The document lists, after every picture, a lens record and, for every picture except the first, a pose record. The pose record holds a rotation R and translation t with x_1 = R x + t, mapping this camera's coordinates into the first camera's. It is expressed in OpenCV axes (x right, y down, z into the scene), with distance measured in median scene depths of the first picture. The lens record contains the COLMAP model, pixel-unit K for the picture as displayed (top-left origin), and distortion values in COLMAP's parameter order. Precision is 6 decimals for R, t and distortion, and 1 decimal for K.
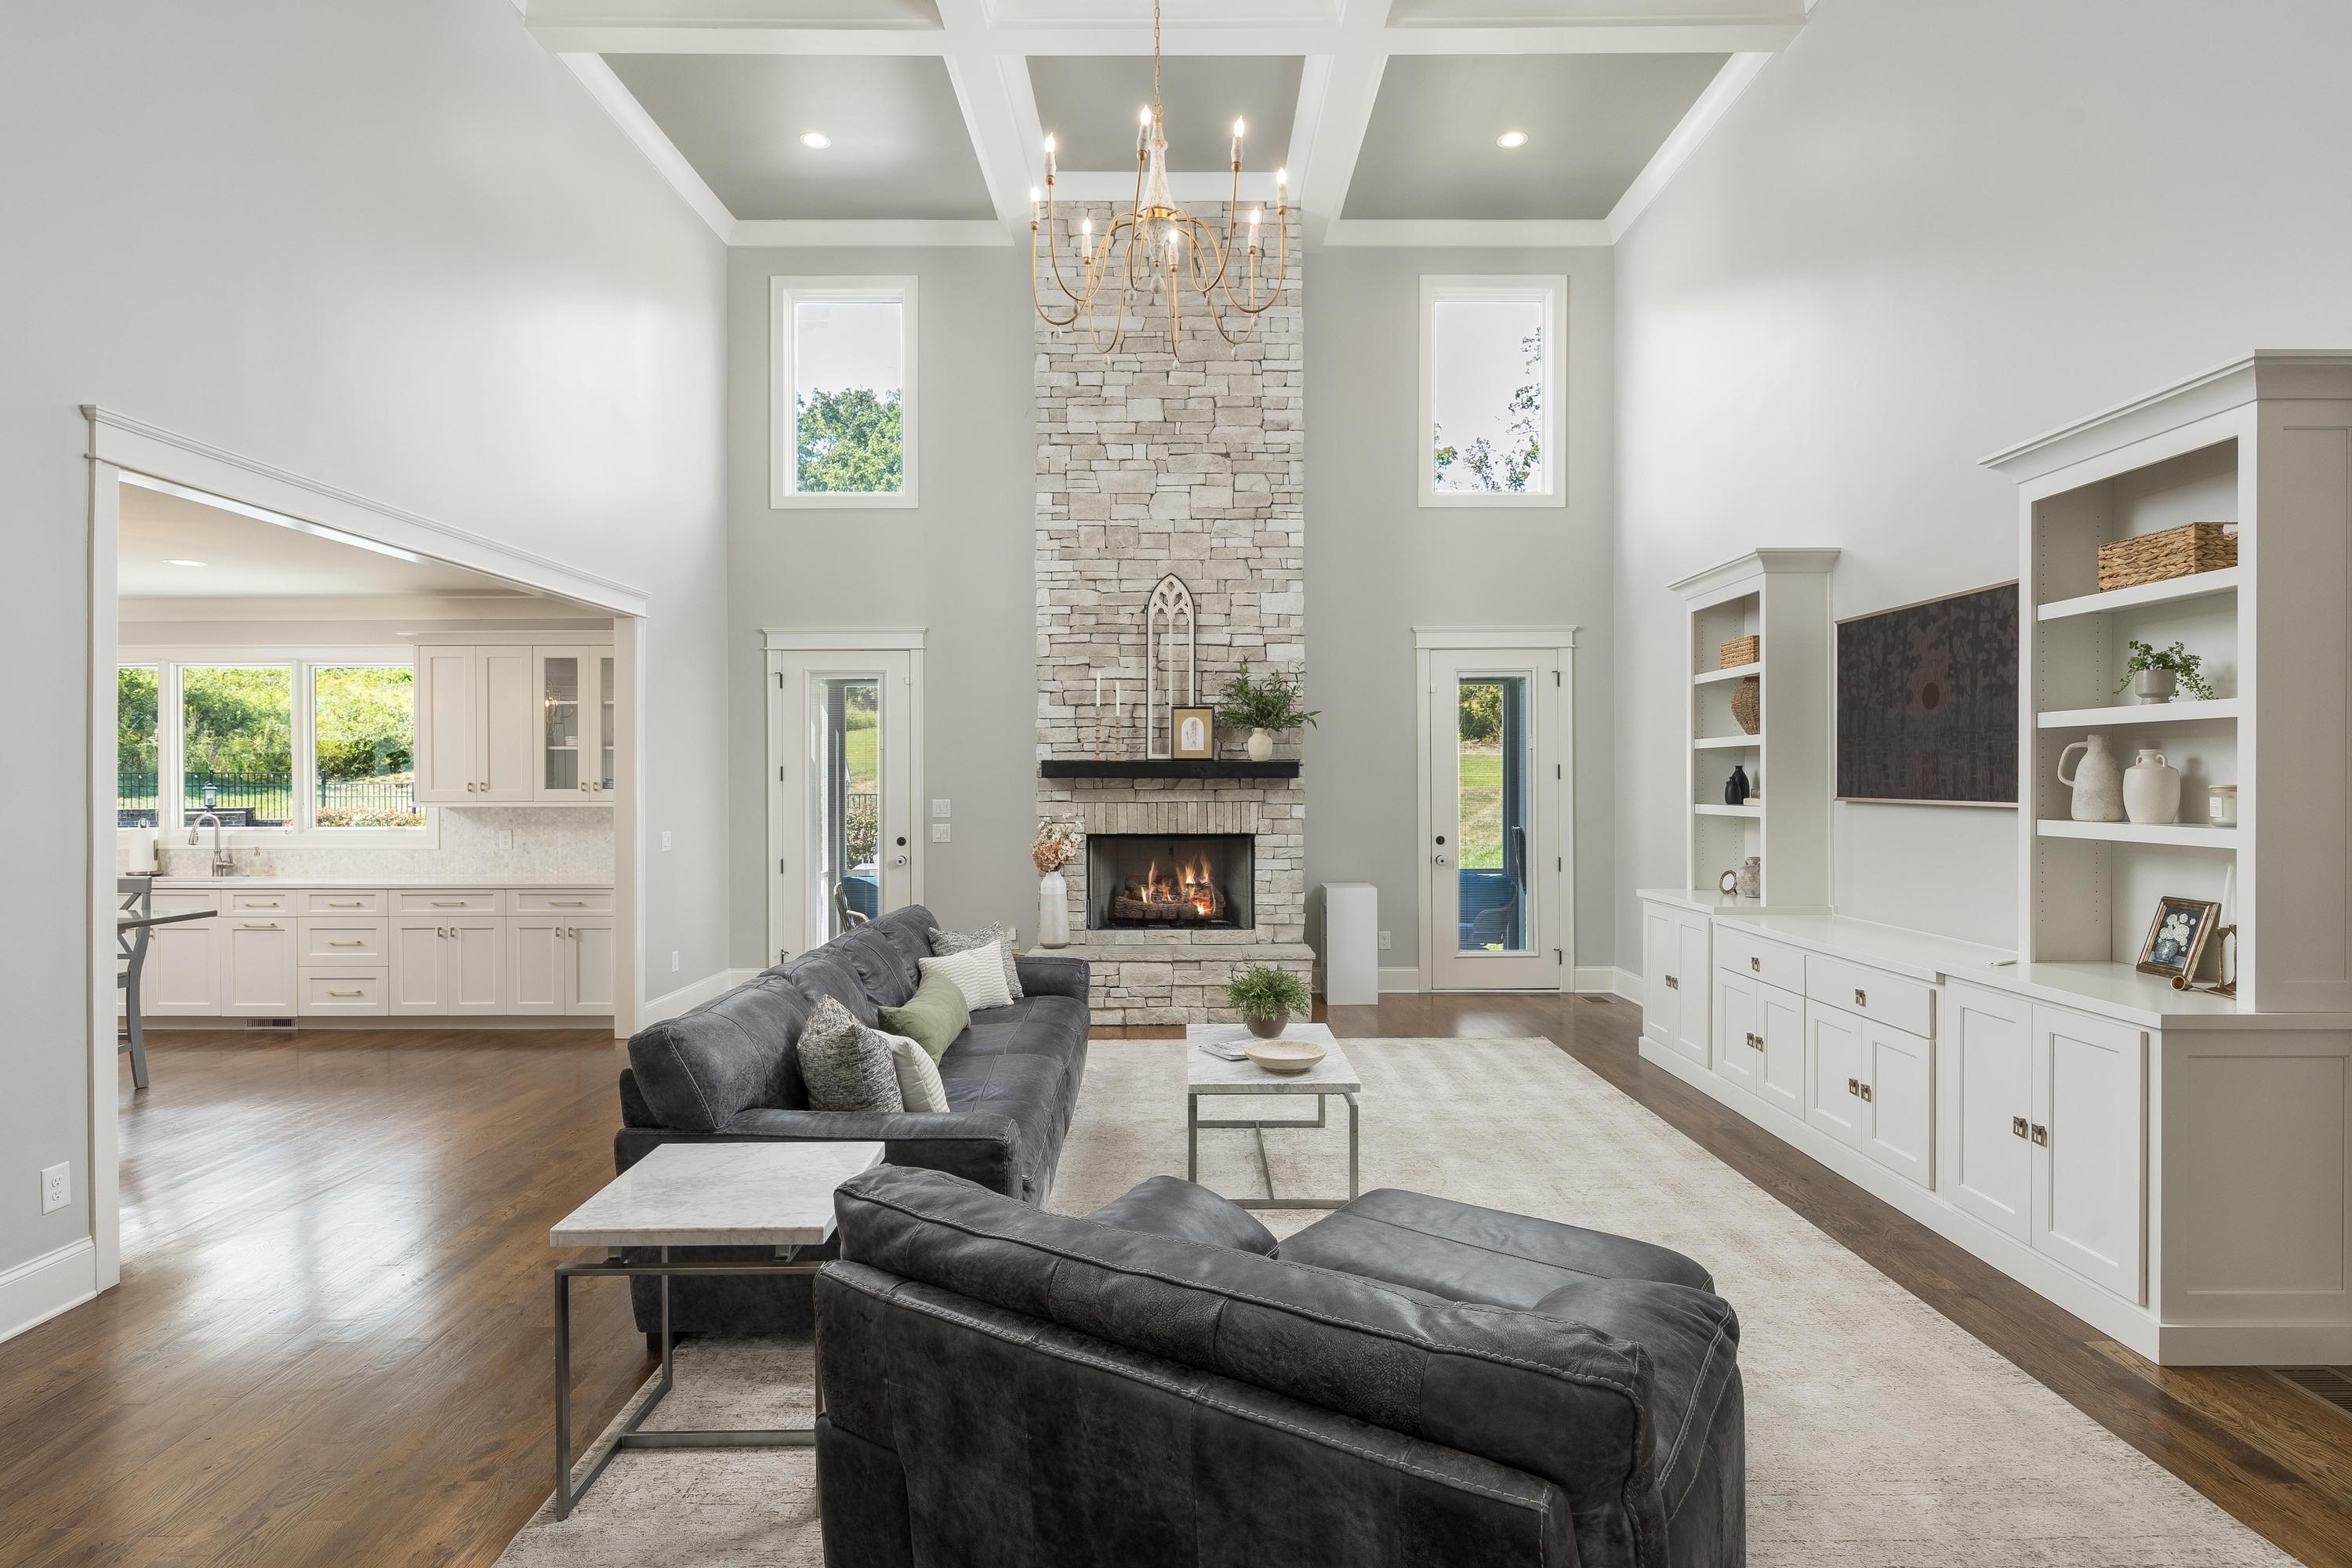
lens RADIAL K [[1281.1, 0, 1170.5], [0, 1281.1, 791.1], [0, 0, 1]] dist [-0.002944, 0.000714]
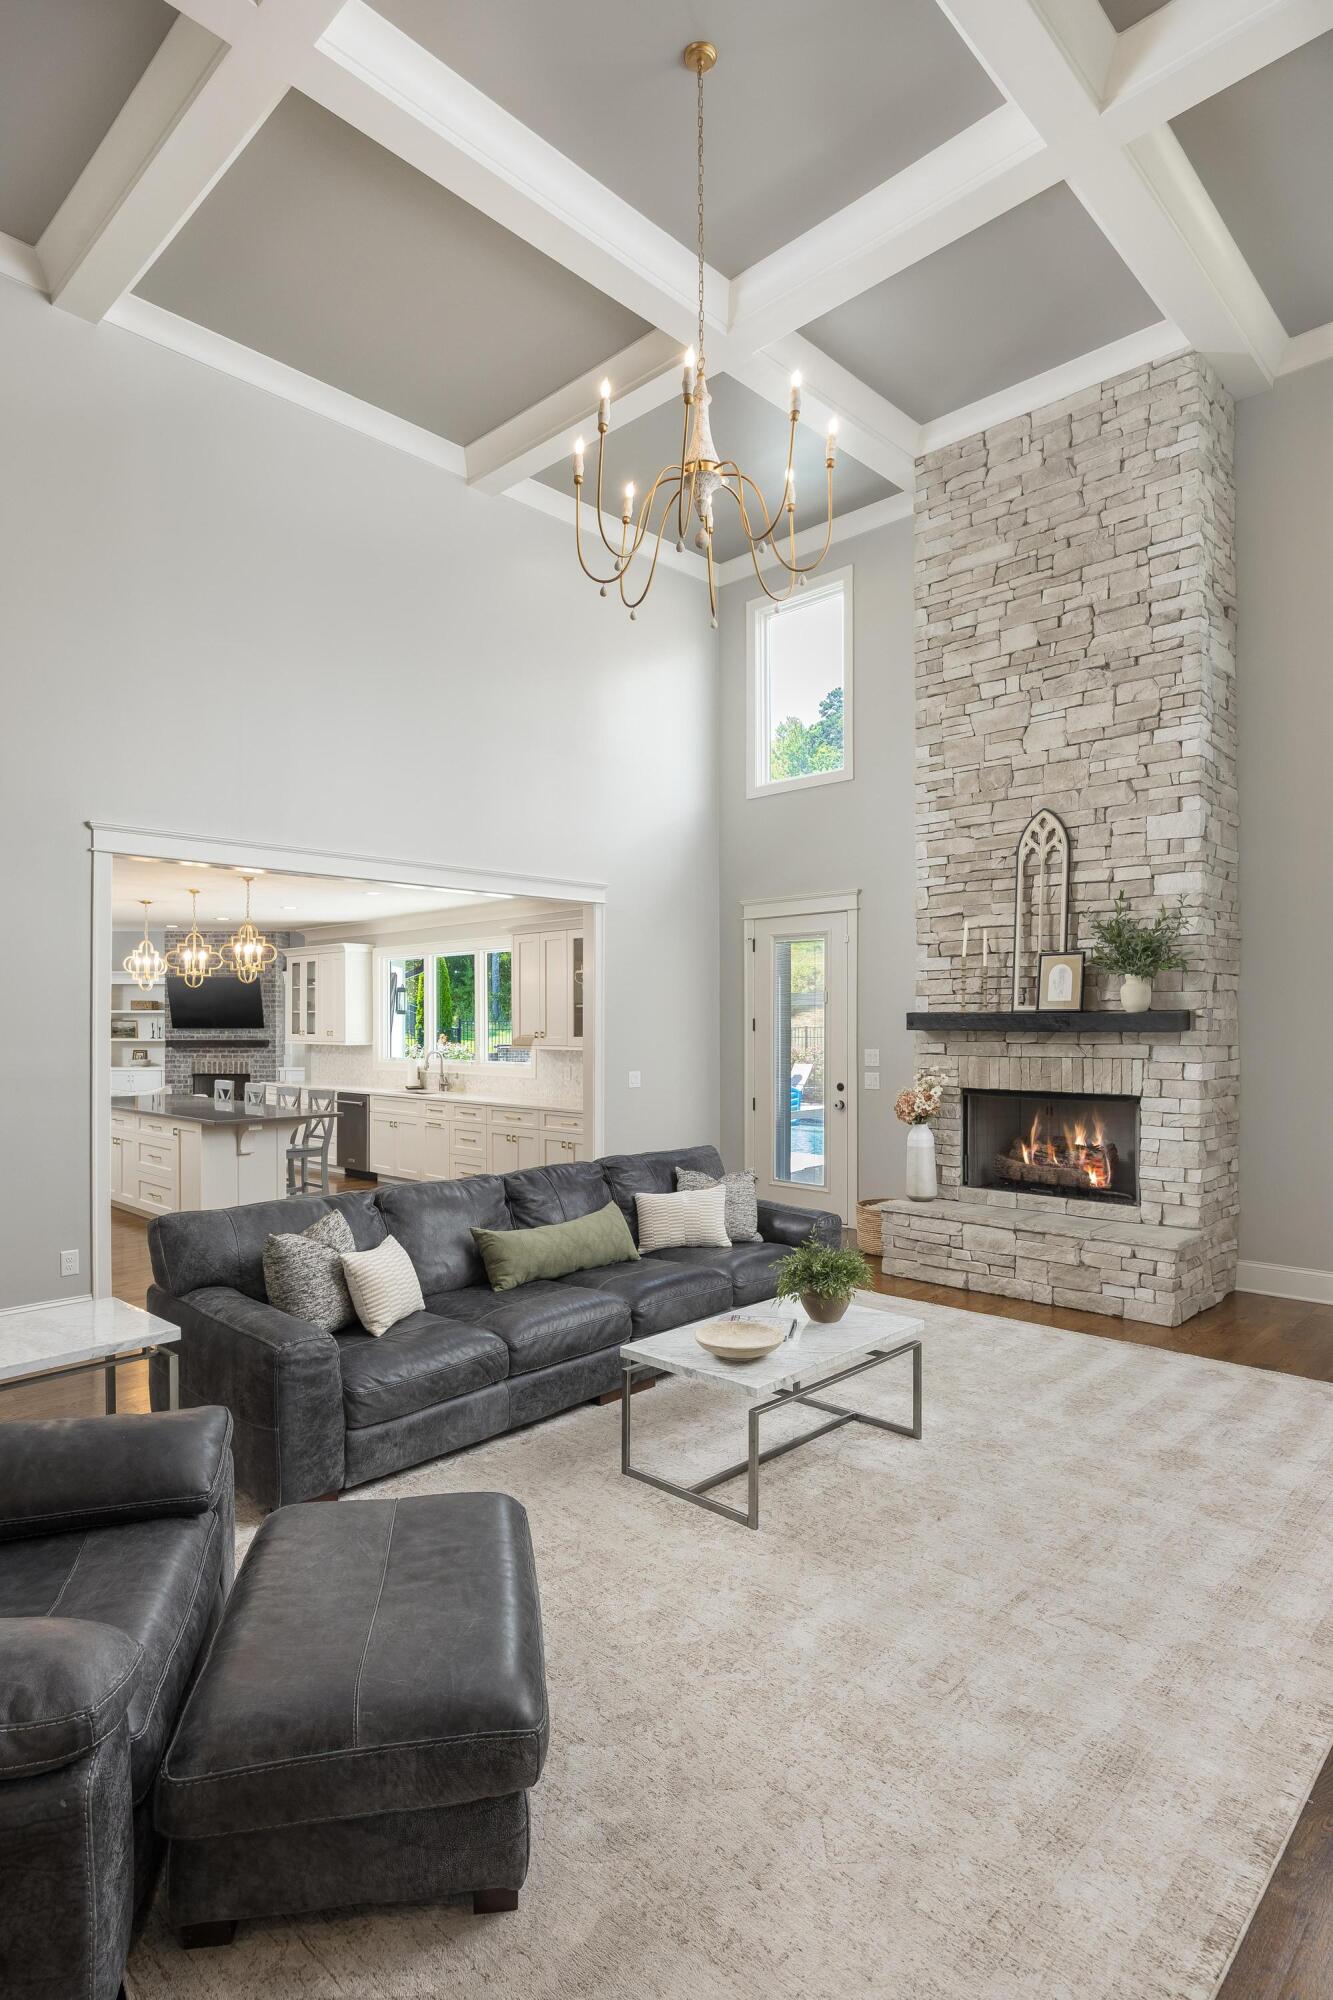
lens RADIAL K [[1089.4, 0, 601.9], [0, 1089.4, 1028.1], [0, 0, 1]] dist [-0.002944, 0.000714]
pose [[0.692840, 0.003273, -0.721084, 0.345139], [-0.005966, 0.999981, -0.001193, -0.009472], [0.721067, 0.005129, 0.692847, 0.228415]]
